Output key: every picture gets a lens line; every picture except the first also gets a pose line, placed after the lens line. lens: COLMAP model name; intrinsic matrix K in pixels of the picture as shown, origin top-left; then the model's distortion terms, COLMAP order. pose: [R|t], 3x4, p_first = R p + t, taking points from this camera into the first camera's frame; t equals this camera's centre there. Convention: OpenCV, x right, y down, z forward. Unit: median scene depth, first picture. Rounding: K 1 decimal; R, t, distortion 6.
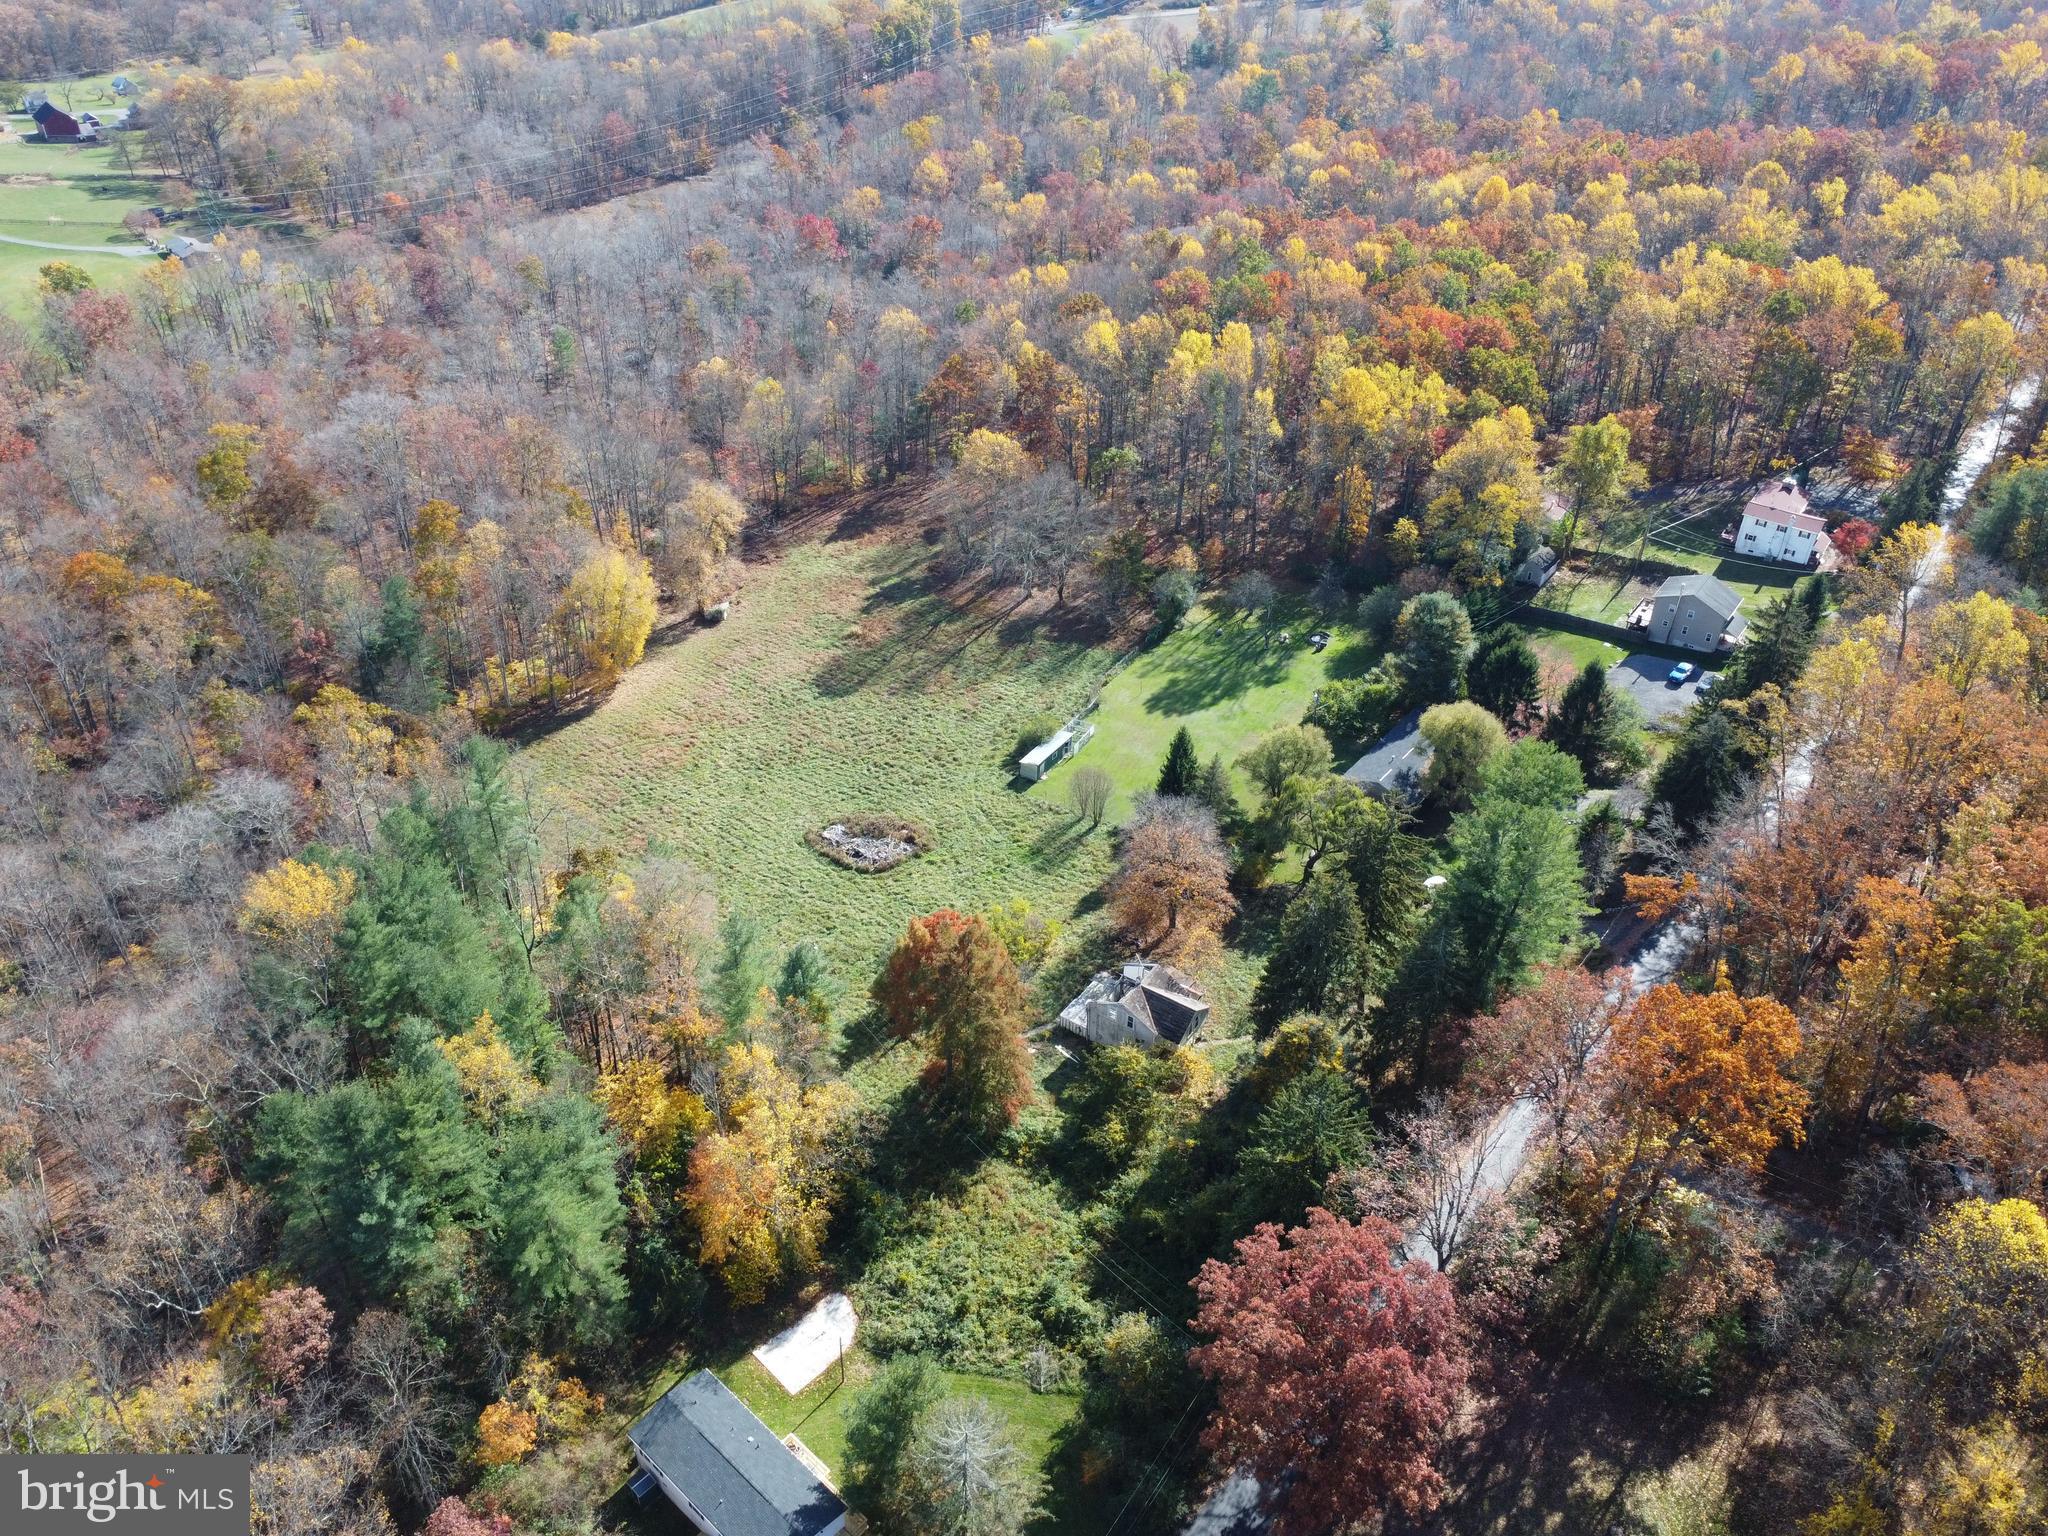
lens RADIAL K [[1532.1, 0, 1019.8], [0, 1532.1, 731.2], [0, 0, 1]] dist [0.000571, -0.004833]
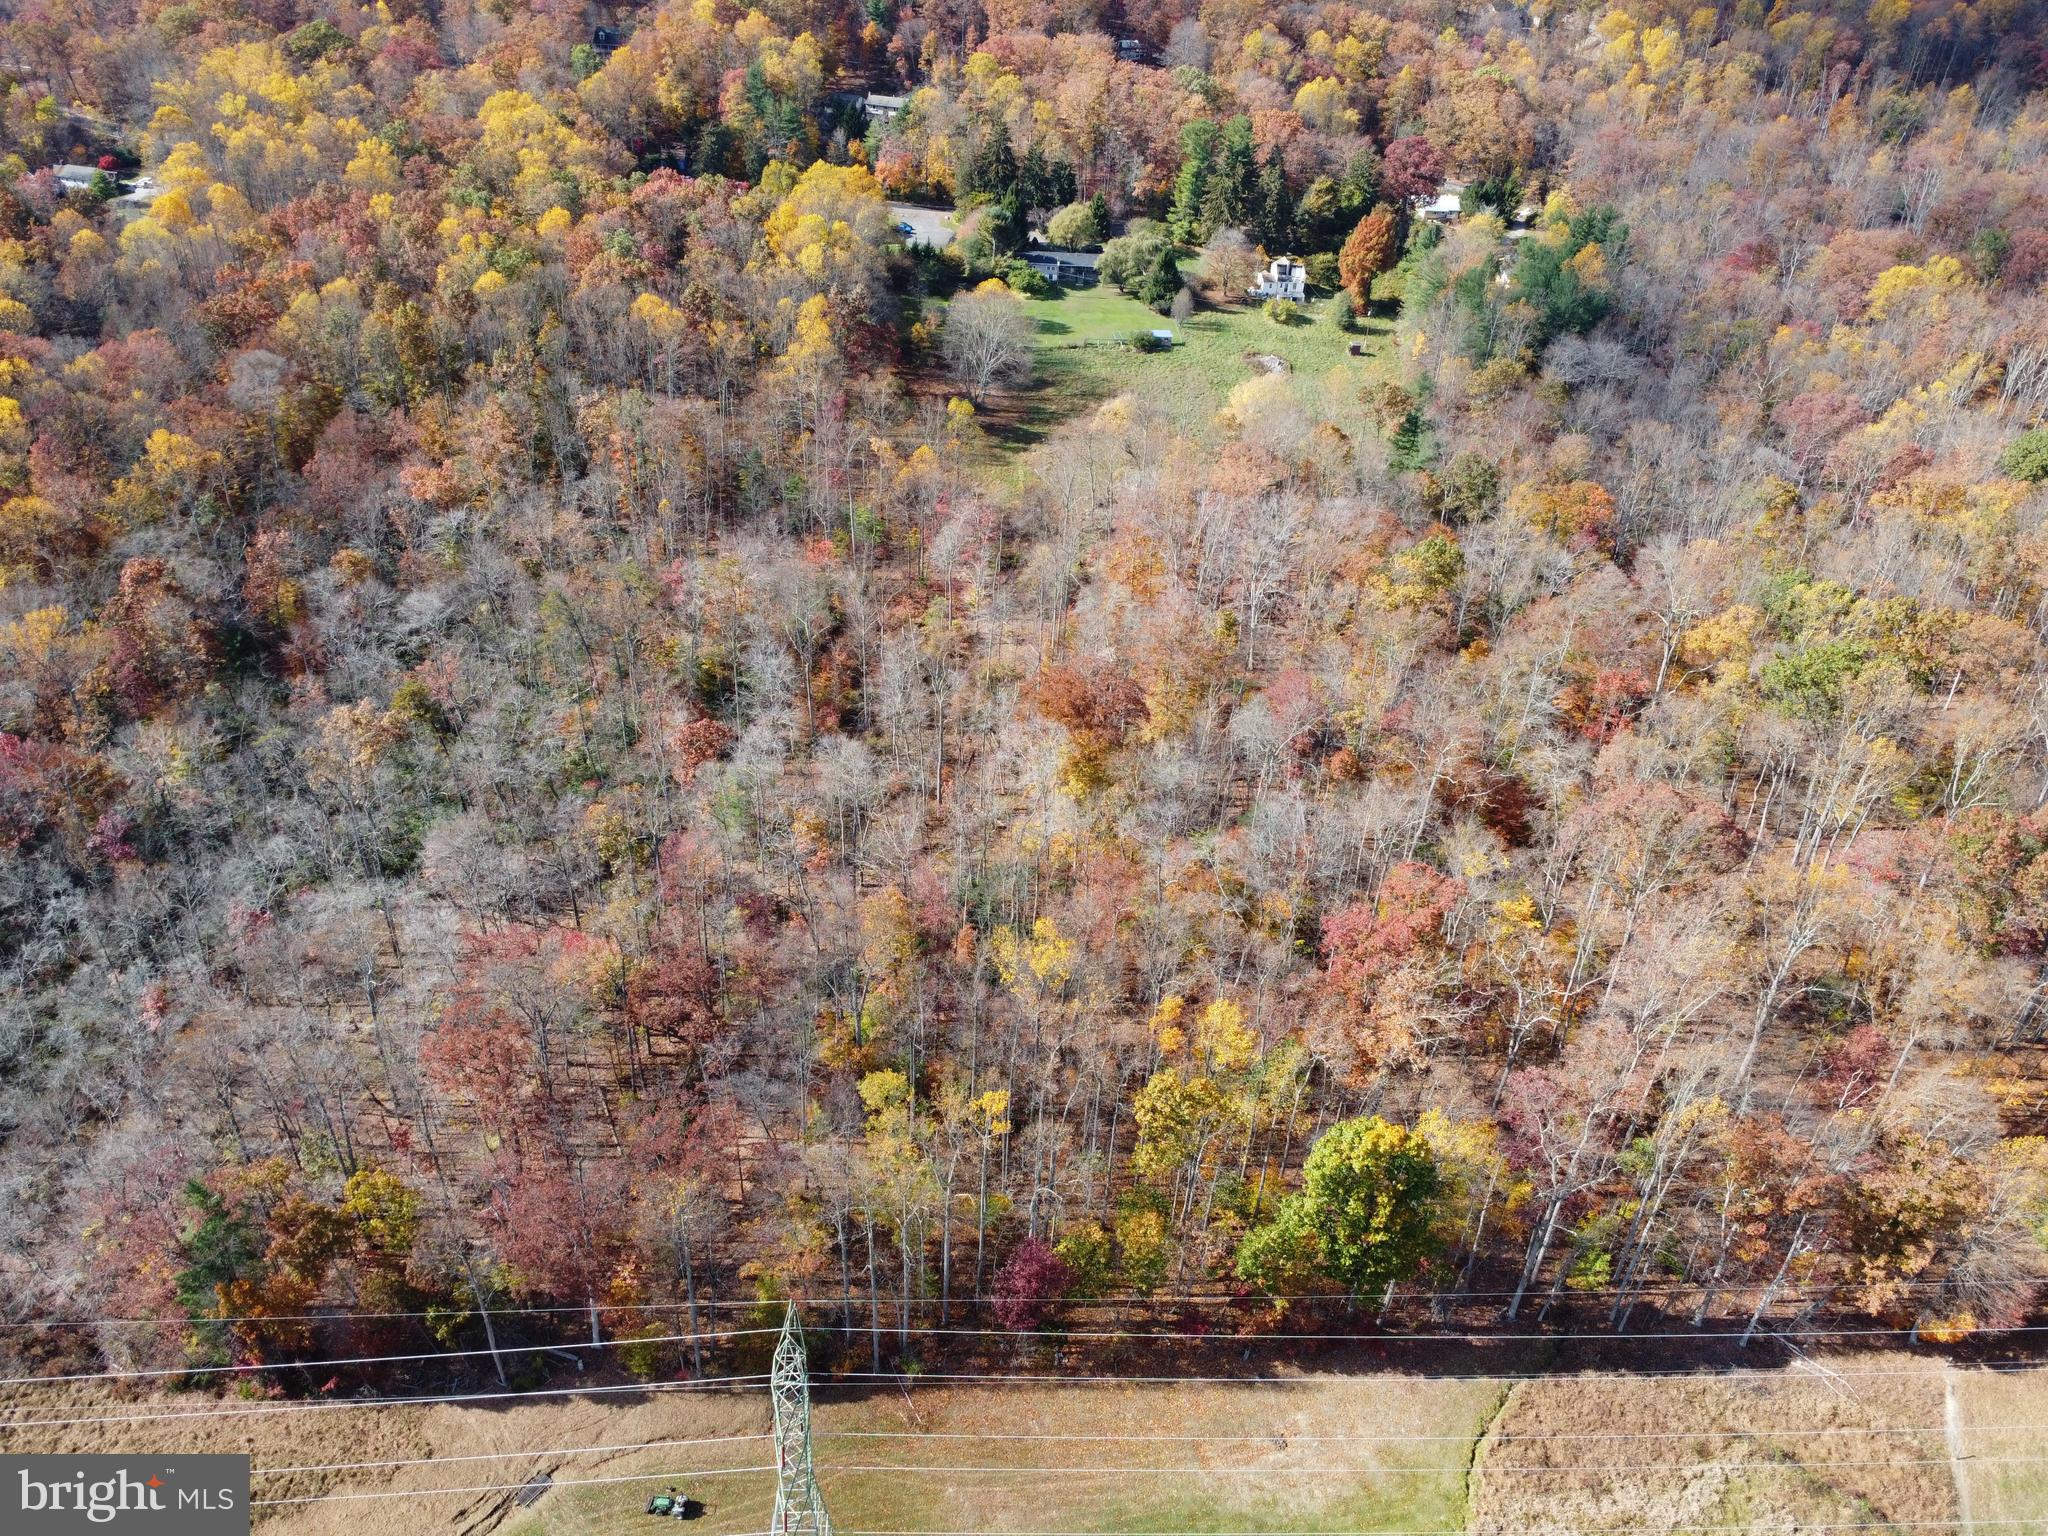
lens RADIAL K [[1526.3, 0, 1020.0], [0, 1526.3, 740.5], [0, 0, 1]] dist [0.001630, -0.007147]
pose [[-0.600319, -0.462906, 0.652177, -1.275497], [0.403745, 0.528510, 0.746771, -1.134782], [-0.690367, 0.711614, -0.130379, 1.701110]]
